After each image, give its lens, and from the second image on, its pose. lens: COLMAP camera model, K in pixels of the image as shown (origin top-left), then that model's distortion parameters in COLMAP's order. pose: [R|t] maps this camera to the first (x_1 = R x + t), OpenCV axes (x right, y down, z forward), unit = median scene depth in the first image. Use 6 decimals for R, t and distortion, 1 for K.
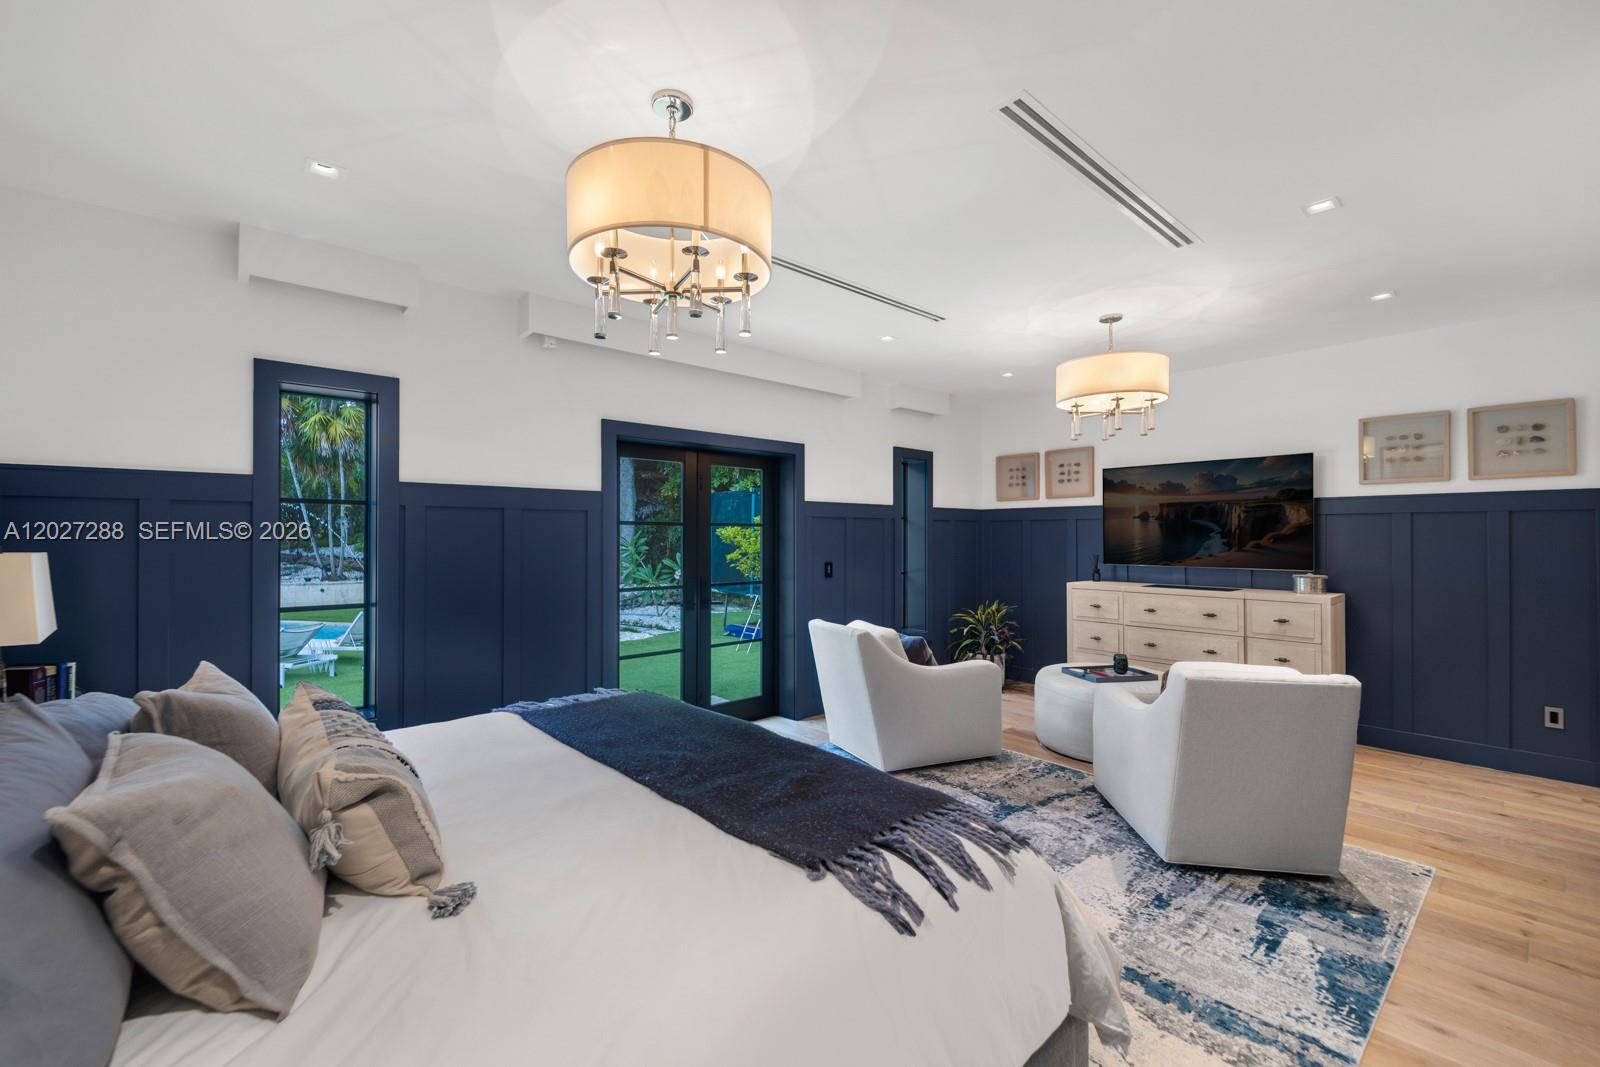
lens RADIAL K [[652.6, 0, 800.0], [0, 652.6, 533.5], [0, 0, 1]] dist [0.030477, -0.017490]
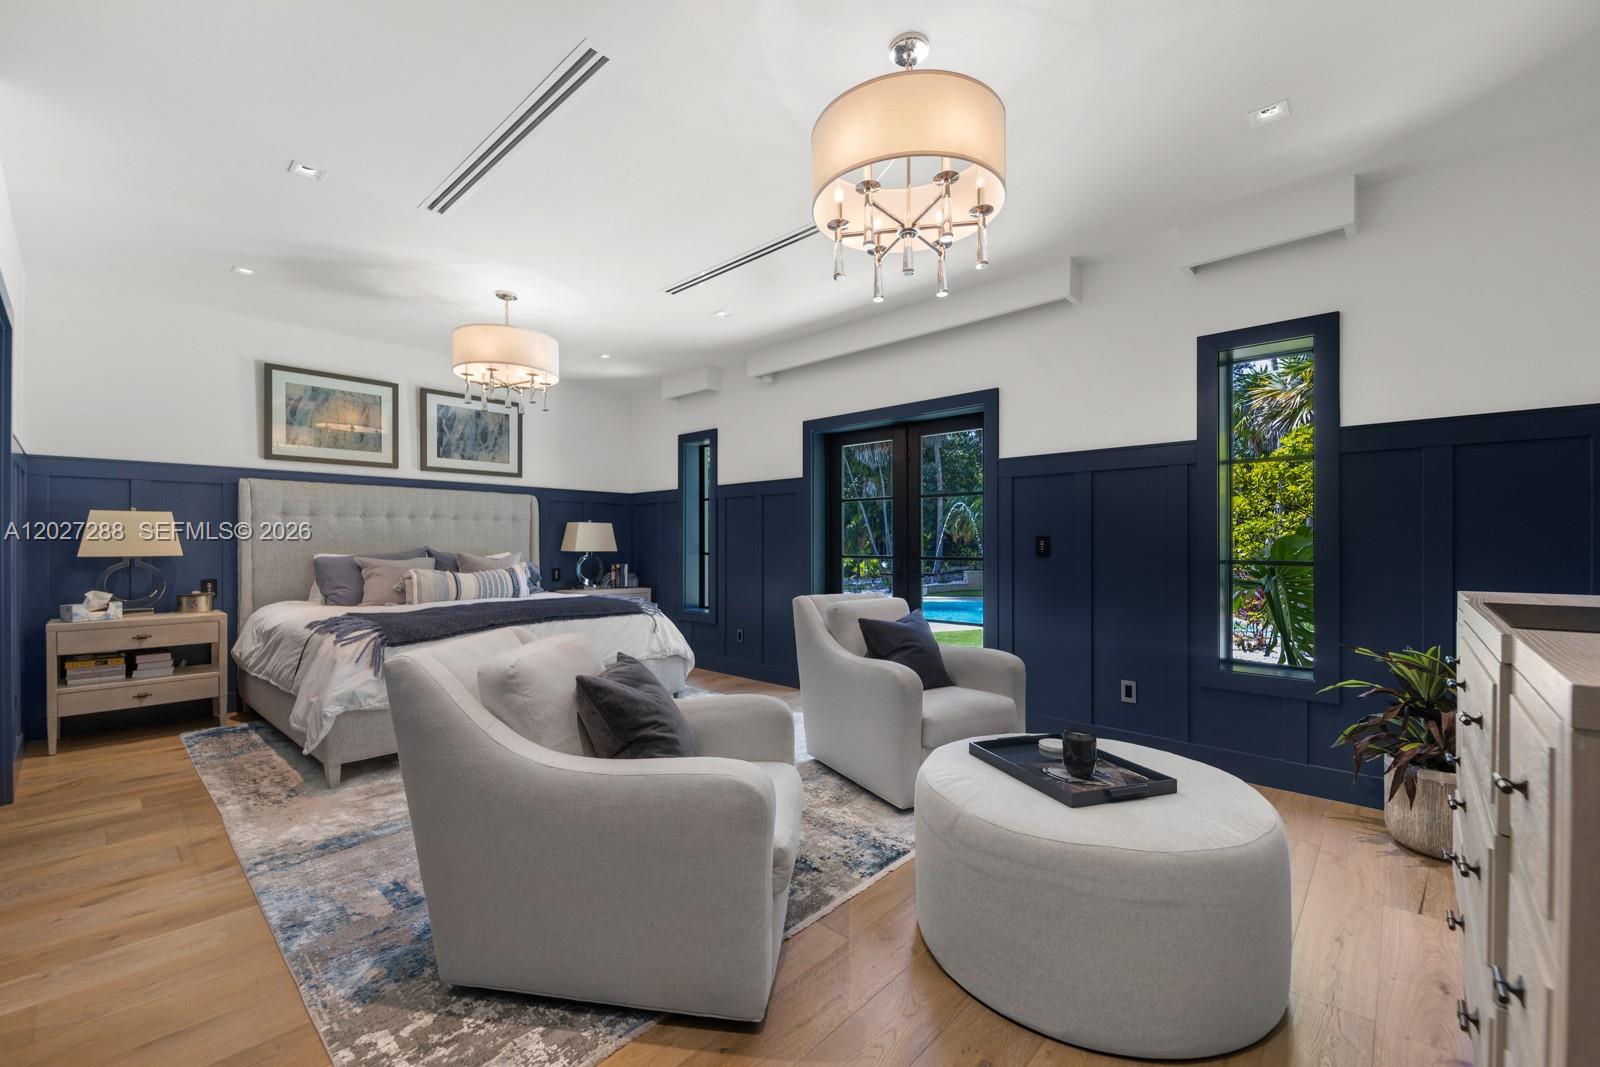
lens RADIAL K [[648.6, 0, 797.6], [0, 648.6, 546.4], [0, 0, 1]] dist [0.011452, 0.000052]
pose [[0.109128, 0.004255, -0.994019, 0.788195], [0.004420, 0.999979, 0.004766, 0.054295], [0.994018, -0.004914, 0.109107, 0.684001]]
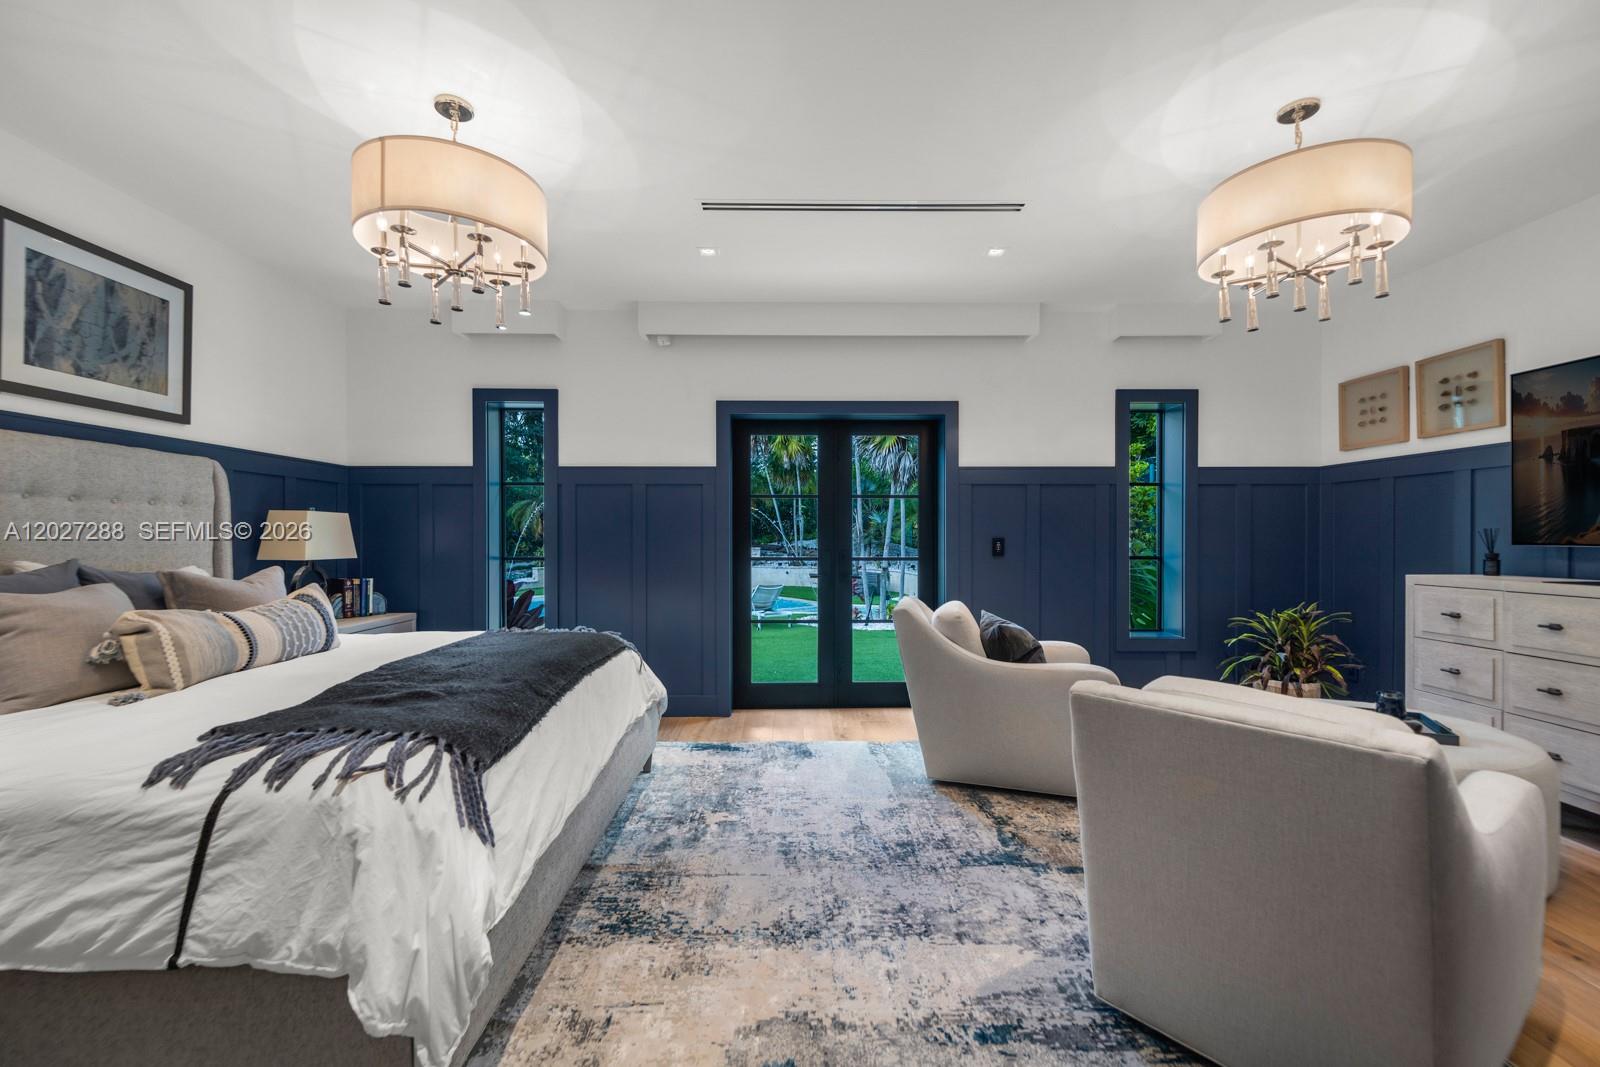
lens RADIAL K [[645.8, 0, 796.7], [0, 645.8, 541.1], [0, 0, 1]] dist [0.030641, -0.017160]
pose [[0.761032, 0.004729, -0.648697, 0.411621], [0.003122, 0.999935, 0.010952, 0.040265], [0.648707, -0.010360, 0.760968, 0.206669]]
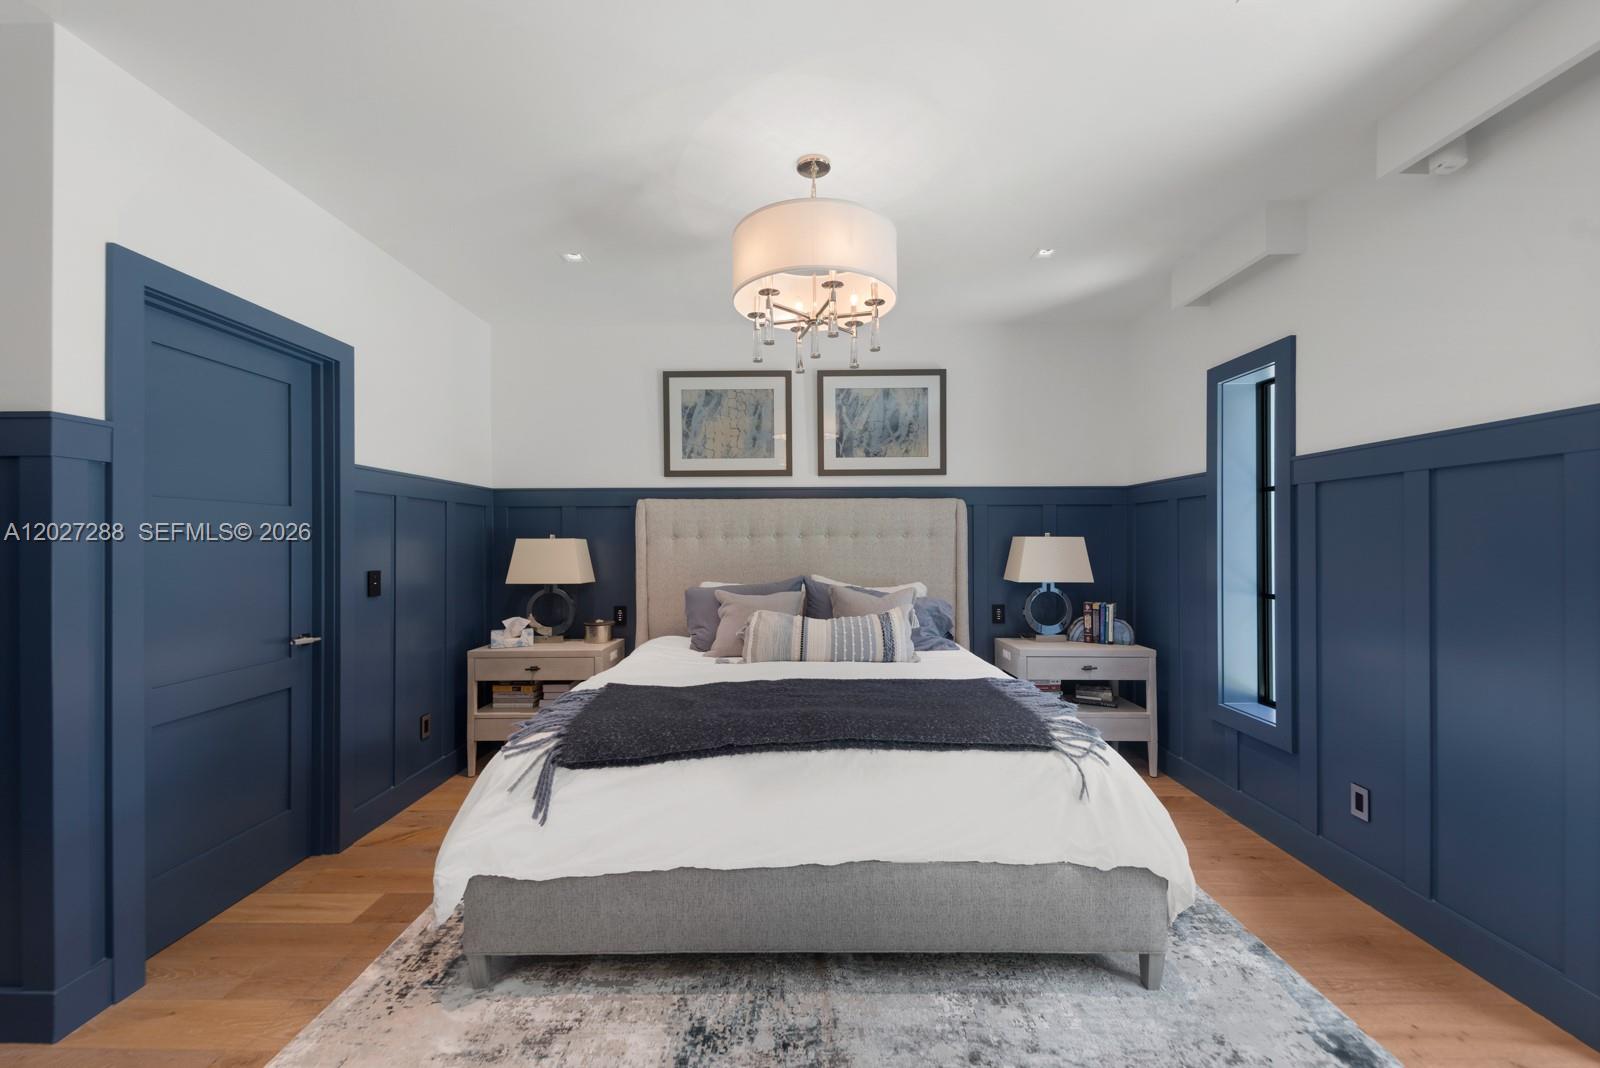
lens RADIAL K [[635.9, 0, 797.4], [0, 635.9, 541.4], [0, 0, 1]] dist [0.029571, -0.016213]
pose [[-0.662766, 0.000112, -0.748826, 0.289491], [0.005665, 0.999972, -0.004865, 0.020539], [0.748805, -0.007466, -0.662749, 0.713513]]
